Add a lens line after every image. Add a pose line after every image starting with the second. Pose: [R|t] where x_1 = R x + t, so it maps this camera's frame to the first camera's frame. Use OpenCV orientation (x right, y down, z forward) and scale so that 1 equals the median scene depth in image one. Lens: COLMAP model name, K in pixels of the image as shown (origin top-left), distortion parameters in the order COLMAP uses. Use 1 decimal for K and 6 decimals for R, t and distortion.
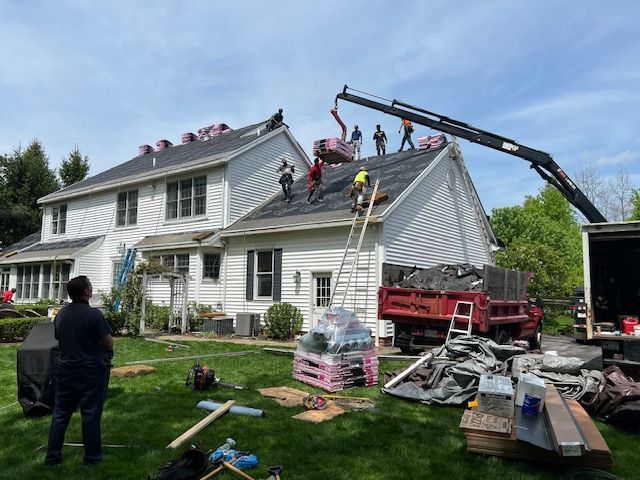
lens RADIAL K [[475.6, 0, 322.2], [0, 475.6, 235.7], [0, 0, 1]] dist [0.013362, -0.027394]
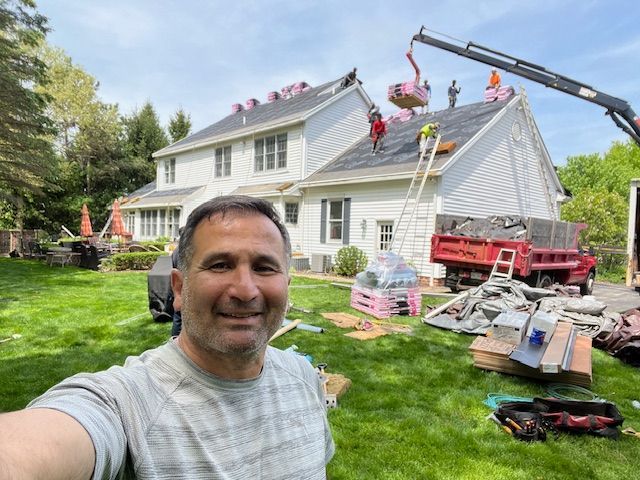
lens RADIAL K [[475.6, 0, 321.4], [0, 475.6, 241.8], [0, 0, 1]] dist [0.013362, -0.027394]
pose [[0.980280, 0.024050, -0.196145, 0.072559], [0.002924, 0.990693, 0.136085, -0.025230], [0.197593, -0.133975, 0.971086, -0.134458]]
